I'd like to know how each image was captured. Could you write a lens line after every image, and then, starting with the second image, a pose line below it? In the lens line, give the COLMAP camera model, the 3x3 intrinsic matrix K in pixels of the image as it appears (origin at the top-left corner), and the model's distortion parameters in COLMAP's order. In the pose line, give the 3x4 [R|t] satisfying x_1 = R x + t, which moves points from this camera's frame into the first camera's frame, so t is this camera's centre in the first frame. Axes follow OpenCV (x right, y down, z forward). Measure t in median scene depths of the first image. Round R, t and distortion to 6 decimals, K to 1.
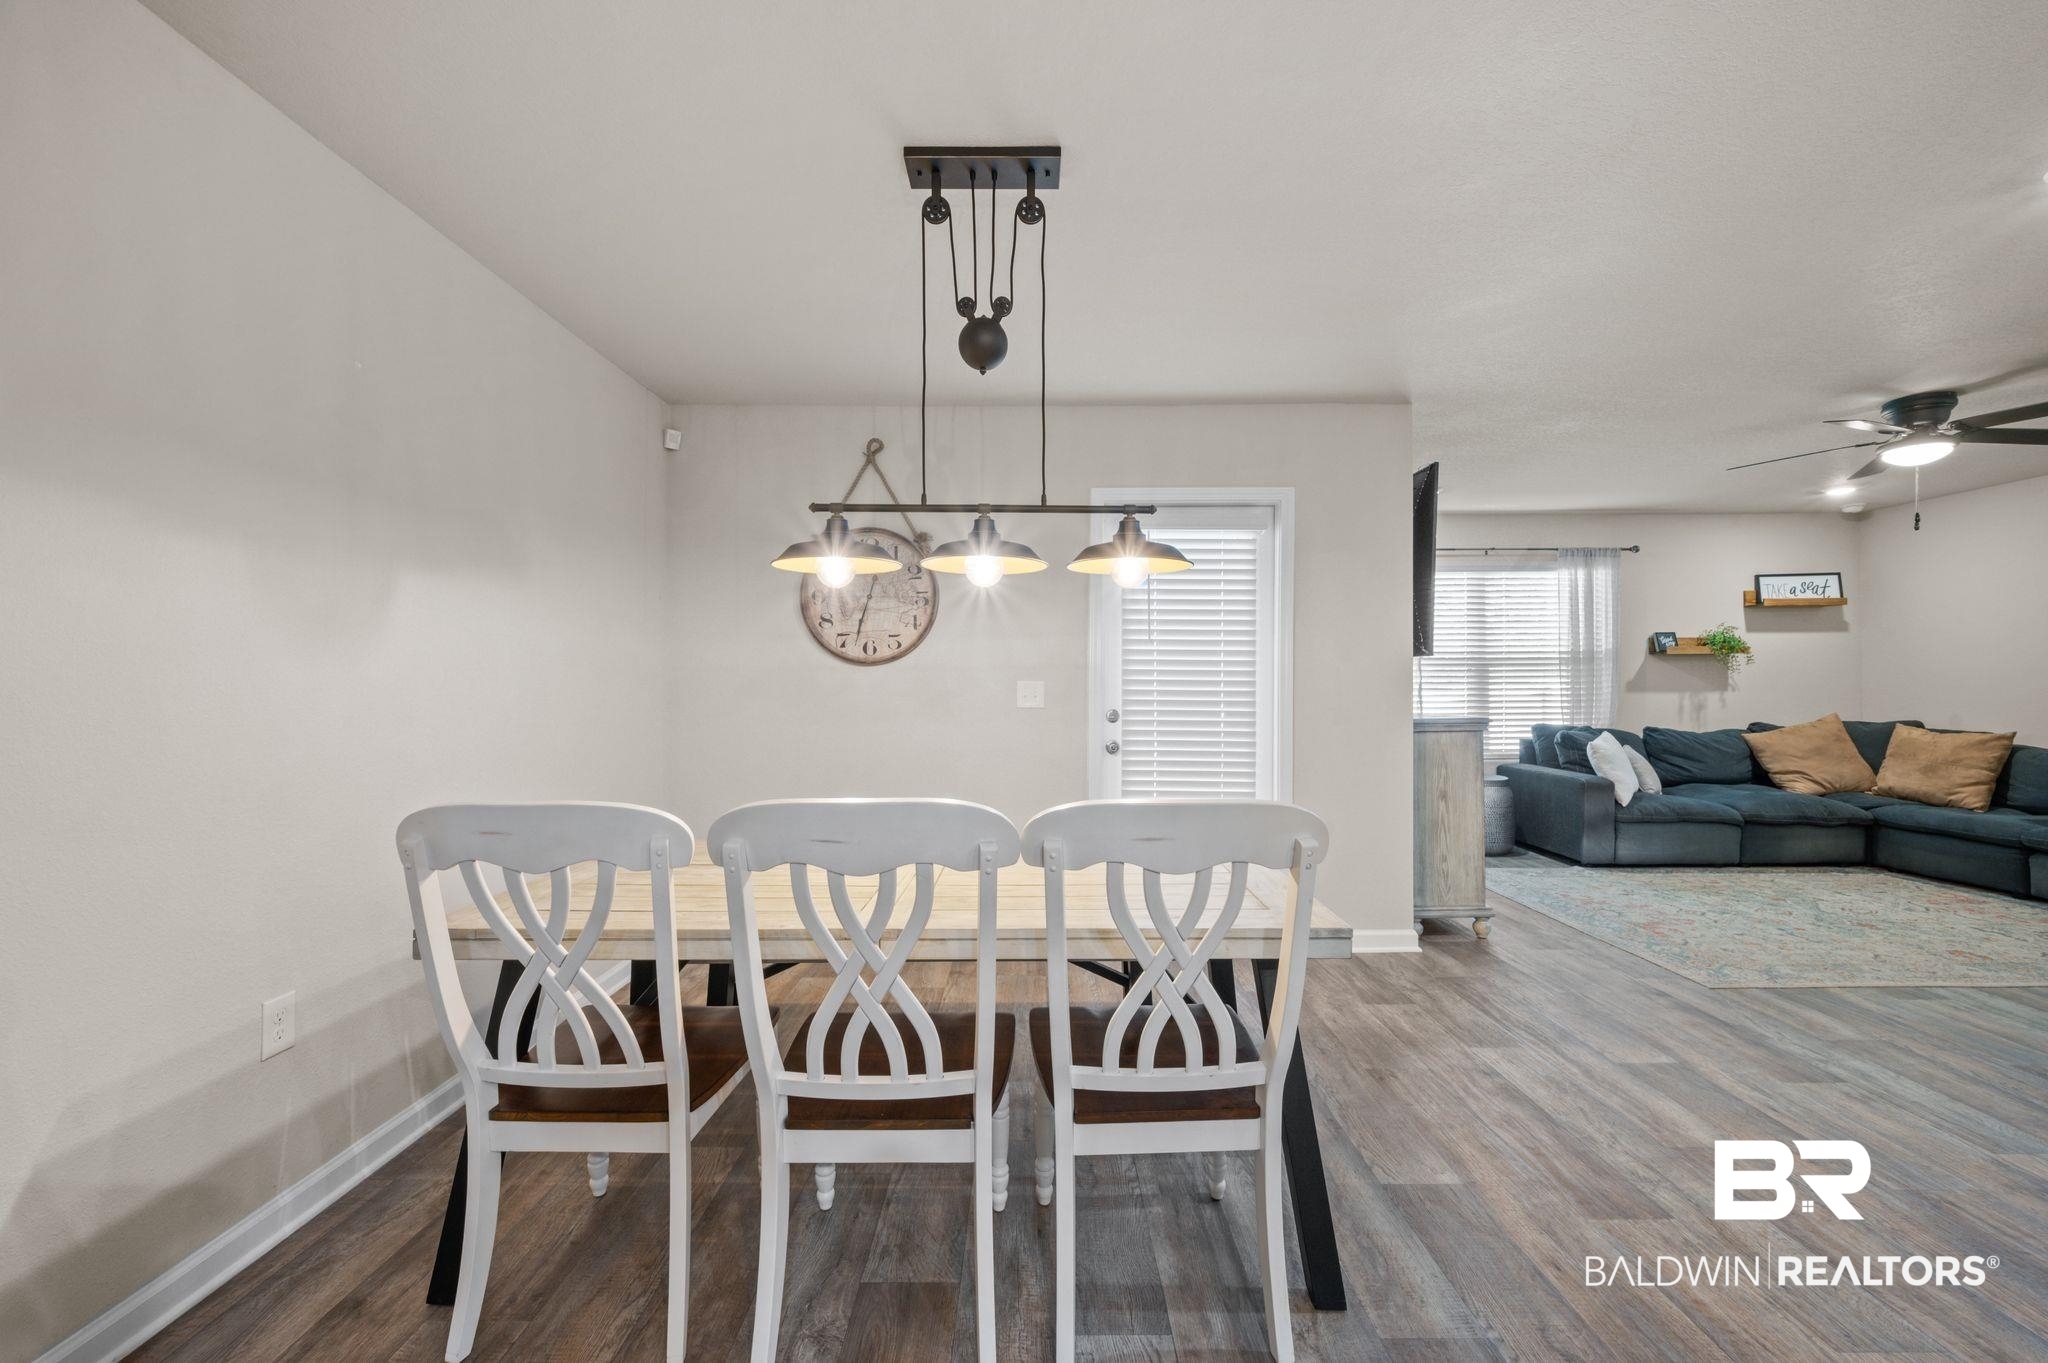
lens RADIAL K [[809.5, 0, 1024.0], [0, 809.5, 681.5], [0, 0, 1]] dist [-0.002176, -0.000317]
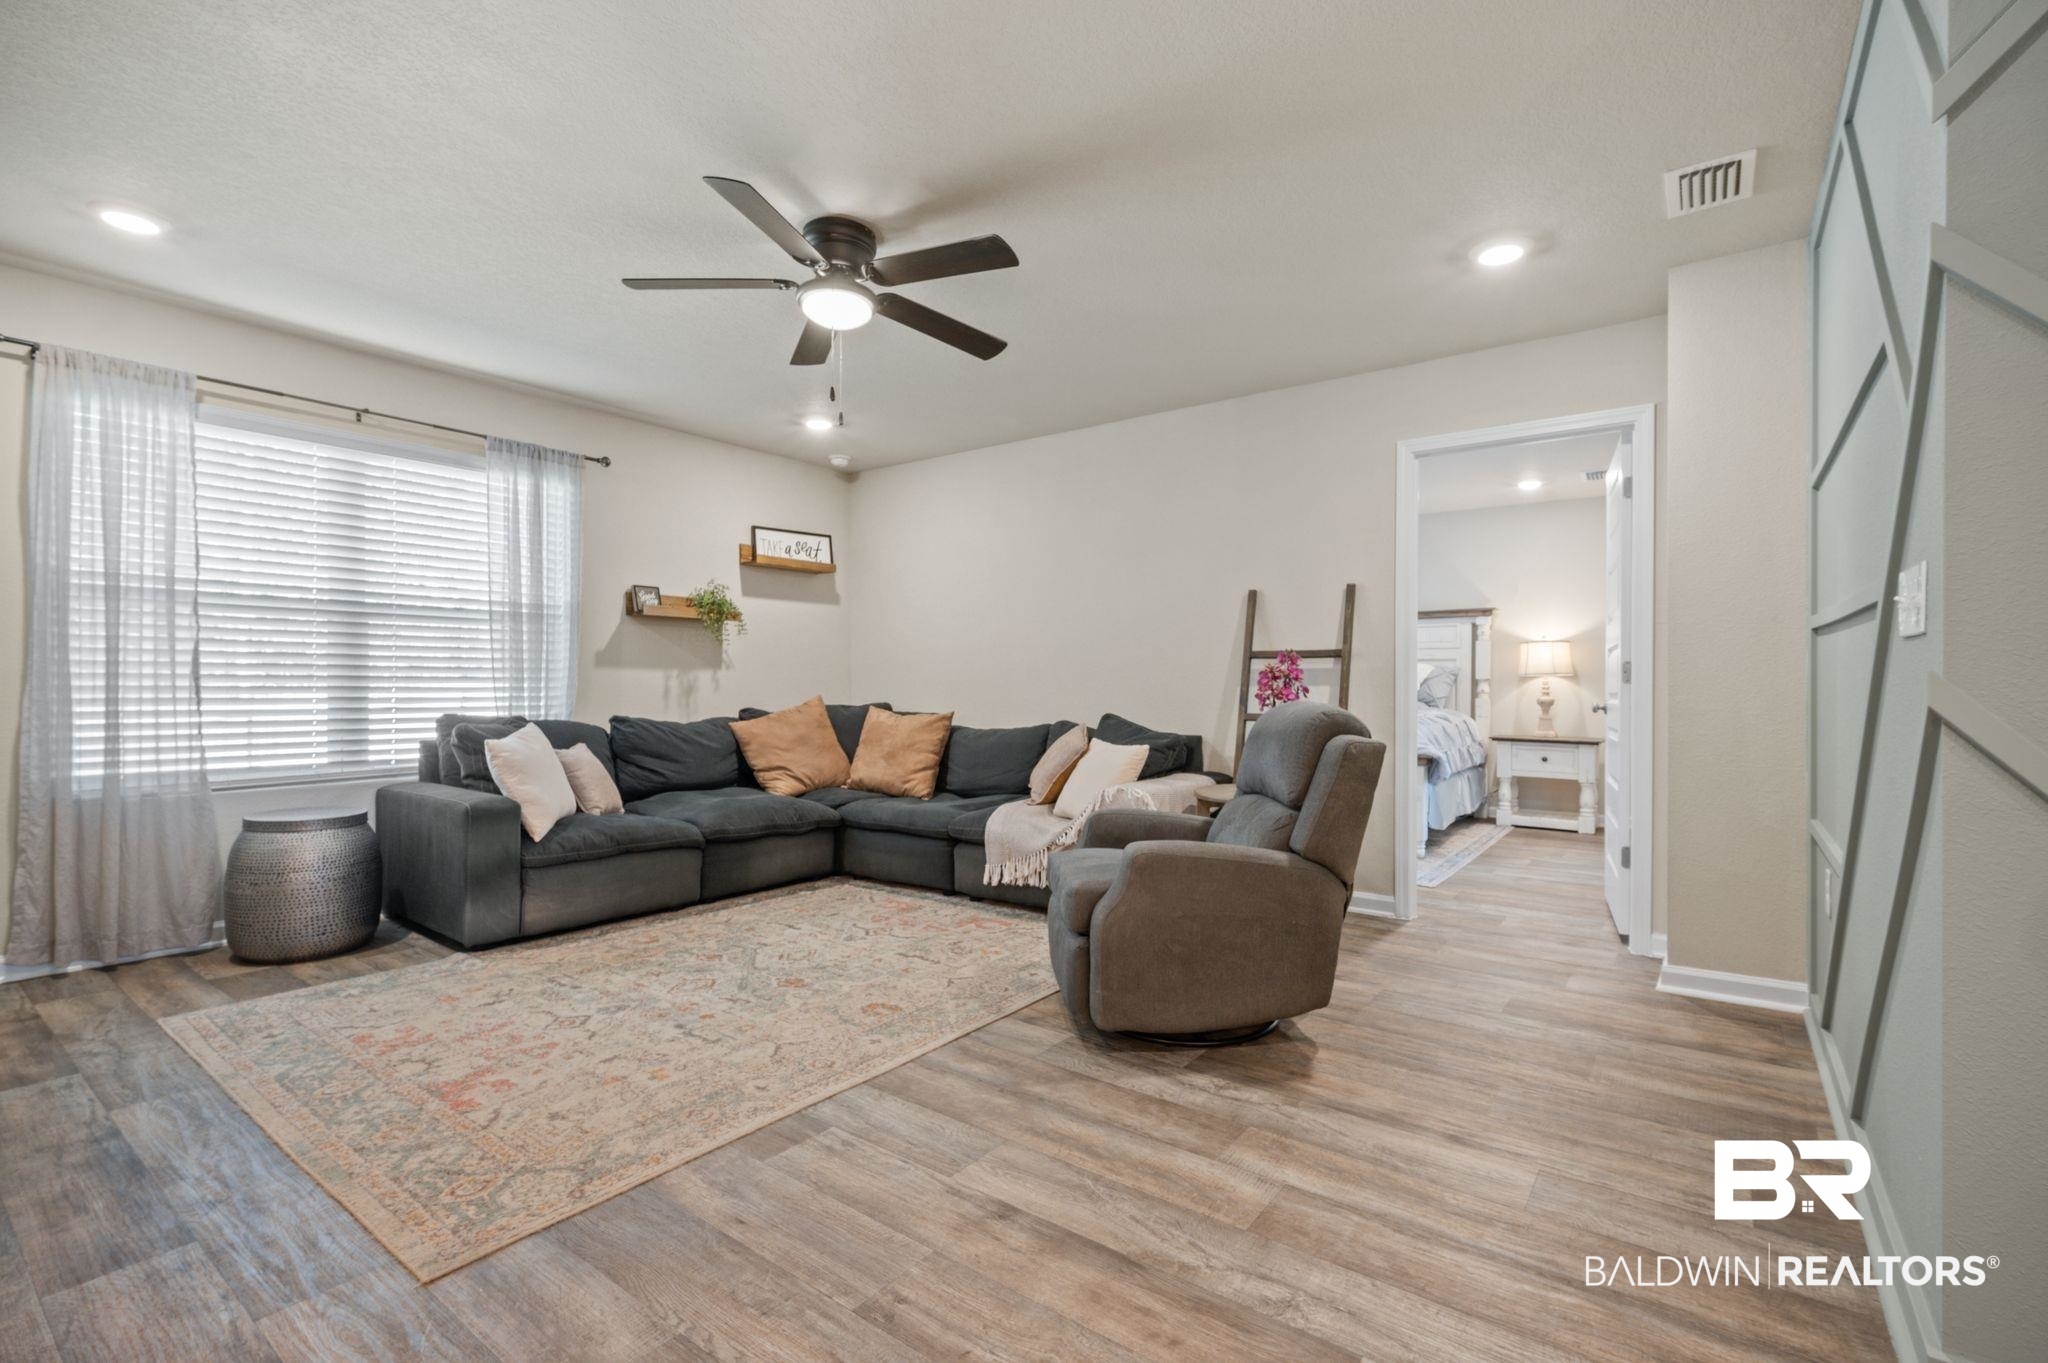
lens RADIAL K [[922.0, 0, 1027.5], [0, 922.0, 675.6], [0, 0, 1]] dist [0.001435, 0.000148]
pose [[0.599302, 0.016047, 0.800362, 0.388155], [-0.009450, 0.999871, -0.012971, 0.031300], [-0.800467, 0.000210, 0.599377, 0.263575]]
